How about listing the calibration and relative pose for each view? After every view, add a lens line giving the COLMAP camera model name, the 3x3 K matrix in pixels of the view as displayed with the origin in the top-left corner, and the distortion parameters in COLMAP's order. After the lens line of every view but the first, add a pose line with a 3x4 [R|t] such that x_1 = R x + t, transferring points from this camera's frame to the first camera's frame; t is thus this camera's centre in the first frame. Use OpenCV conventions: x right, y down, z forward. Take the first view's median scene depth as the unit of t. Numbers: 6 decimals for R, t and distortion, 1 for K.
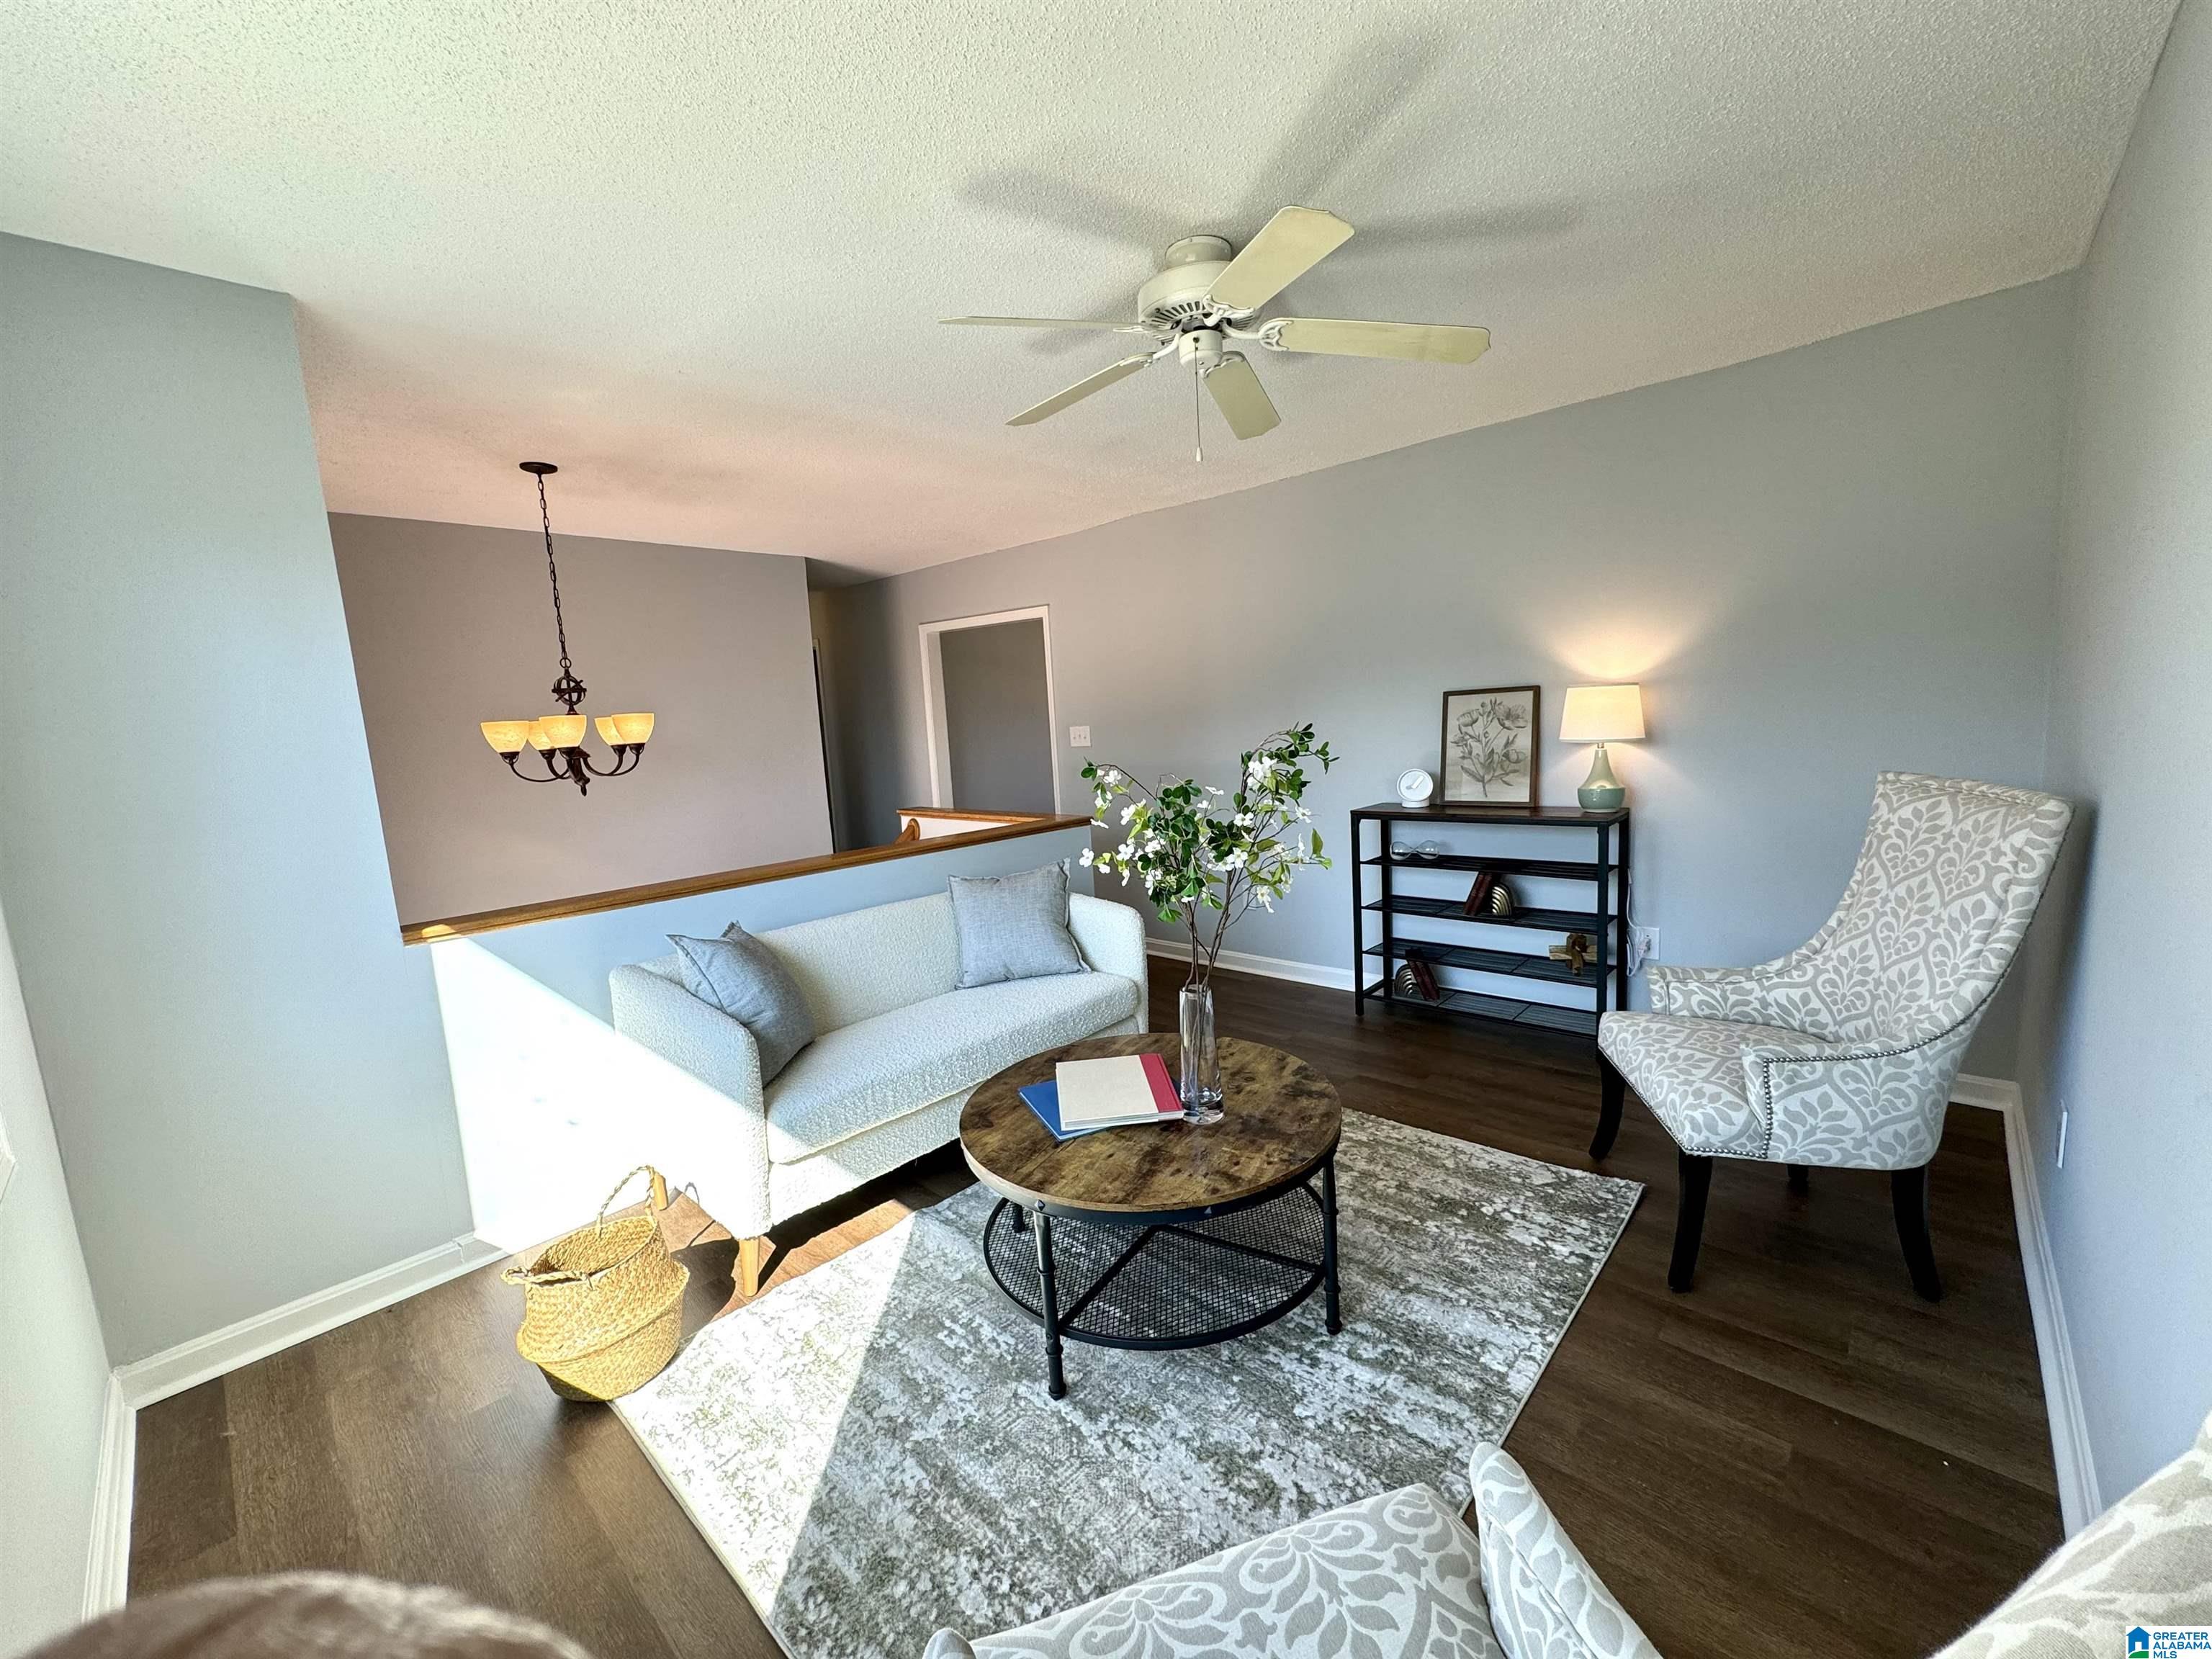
lens RADIAL K [[879.2, 0, 1103.0], [0, 879.2, 833.5], [0, 0, 1]] dist [-0.001051, -0.000140]
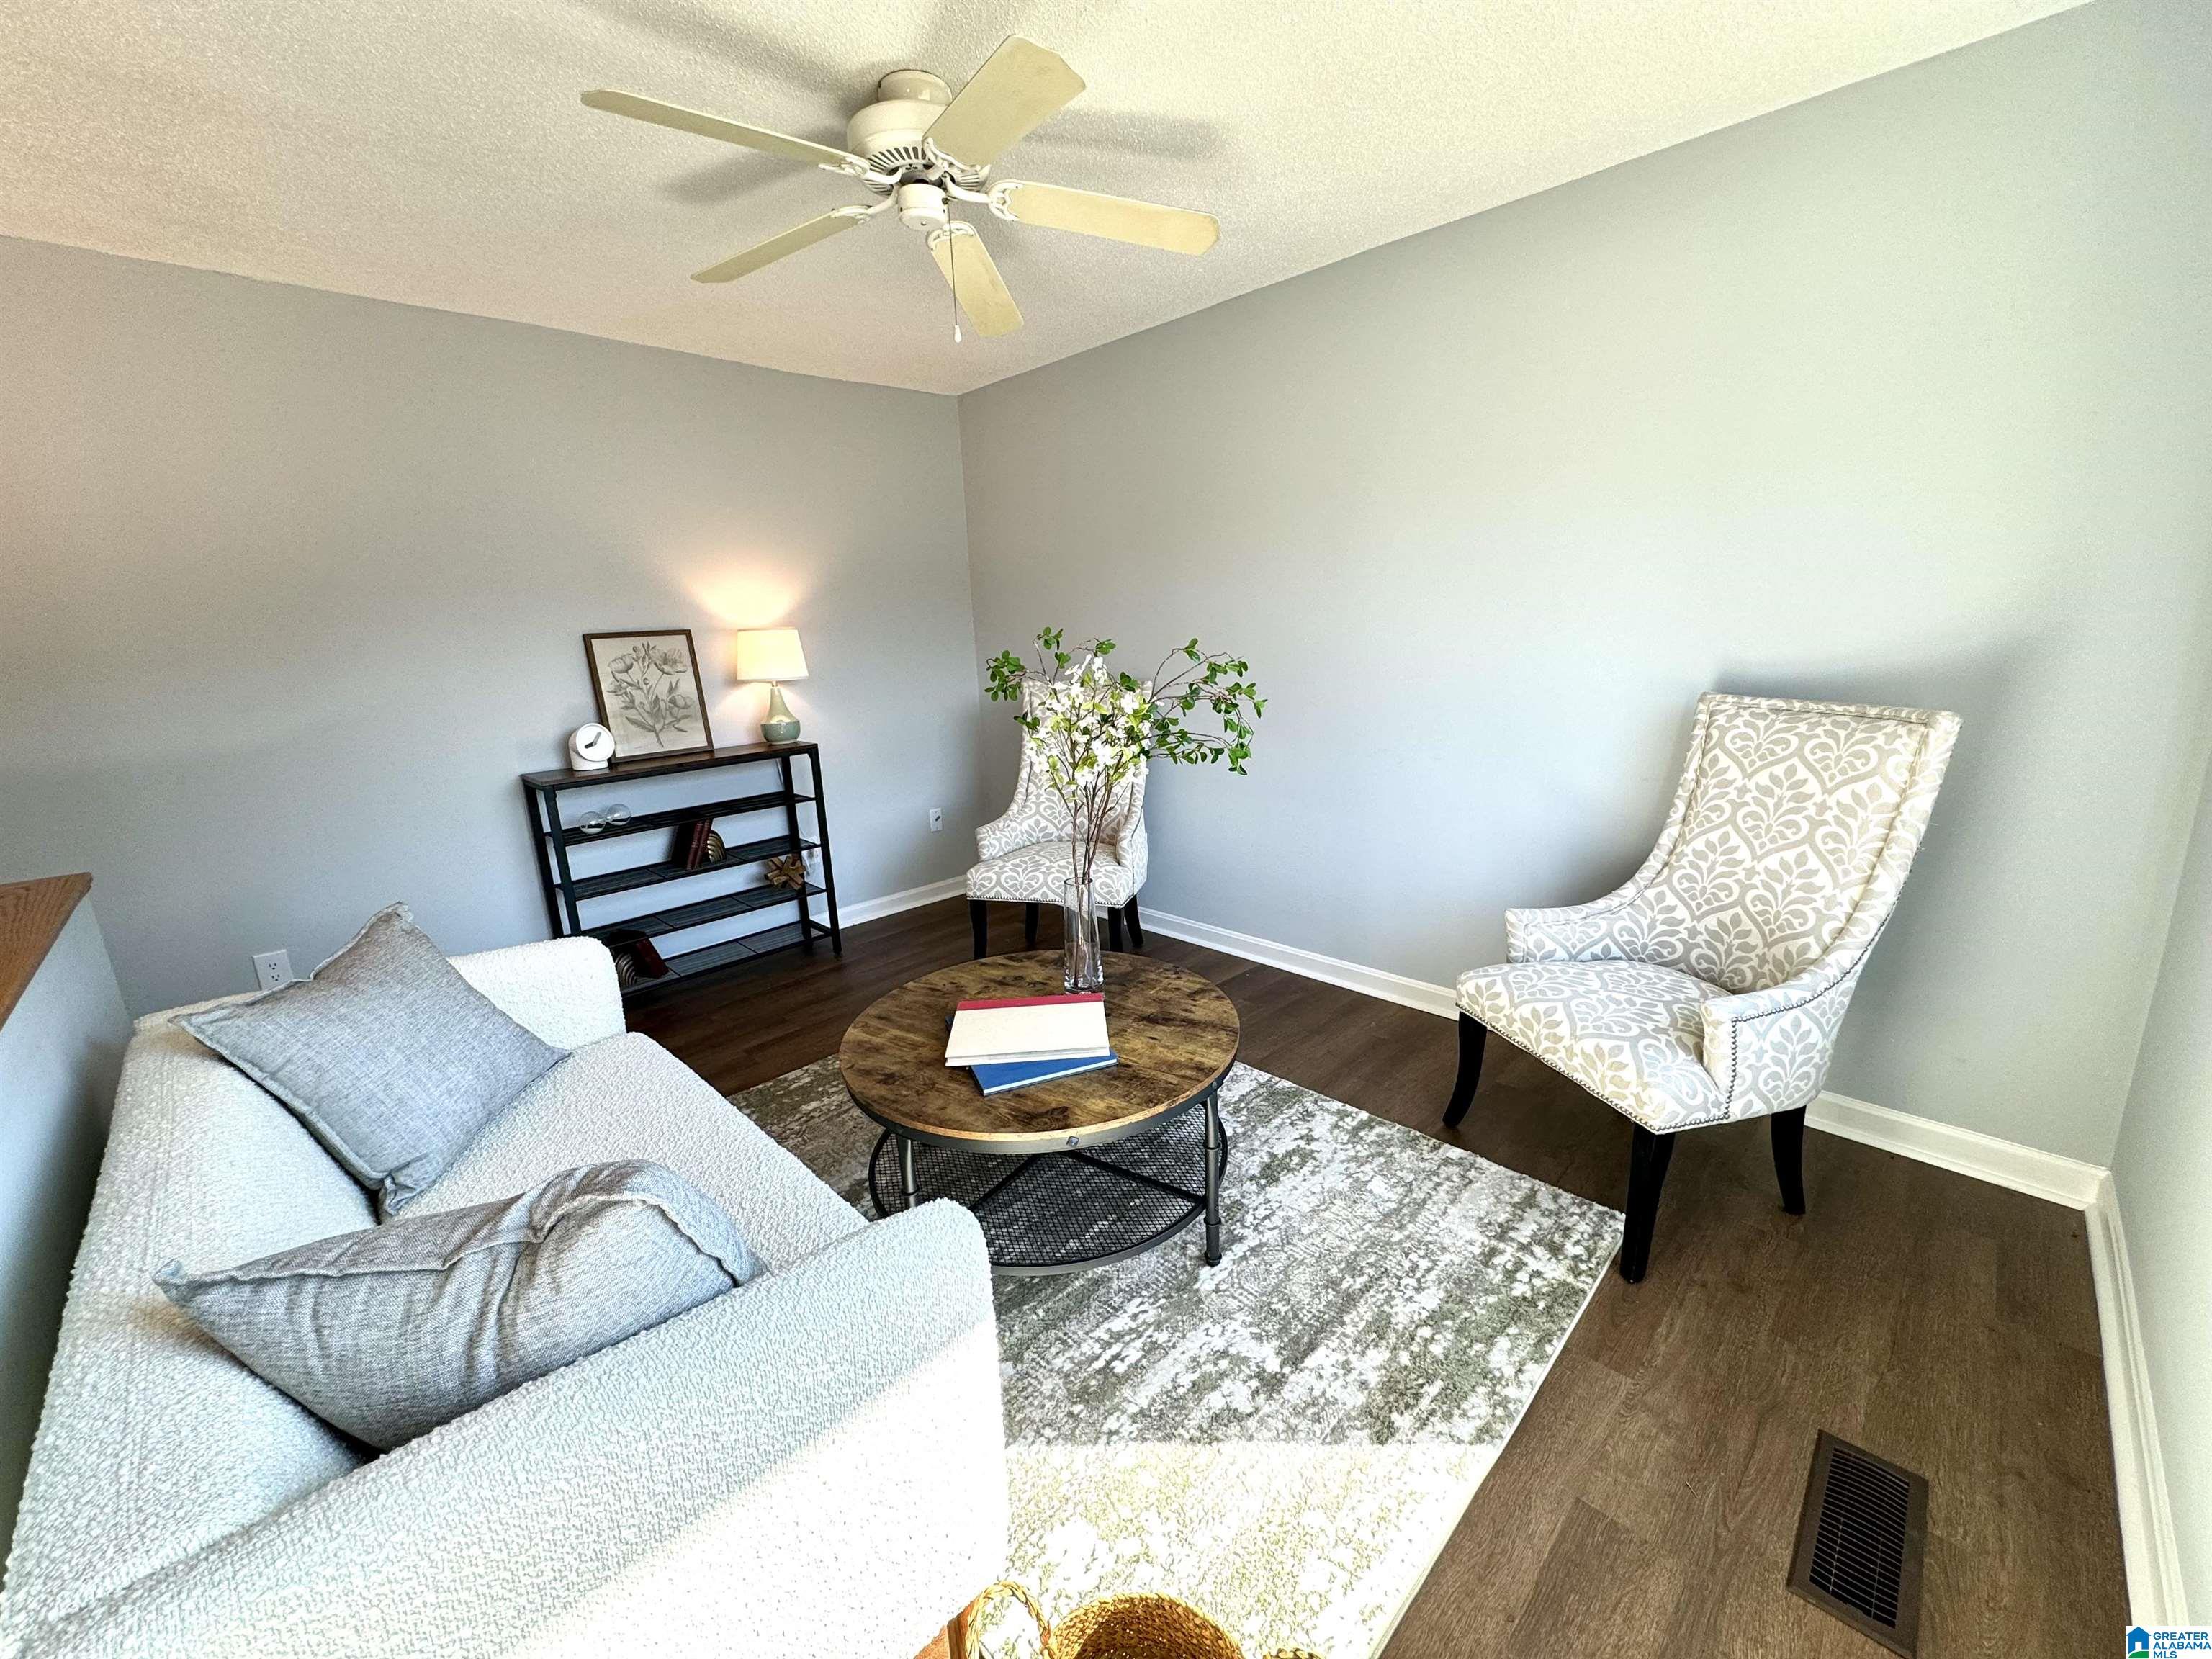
lens RADIAL K [[879.2, 0, 1103.6], [0, 879.2, 830.6], [0, 0, 1]] dist [-0.001051, -0.000140]
pose [[0.040662, -0.172985, 0.984085, -0.796060], [0.176021, 0.970736, 0.163365, -0.040435], [-0.983546, 0.166577, 0.069921, 0.776972]]
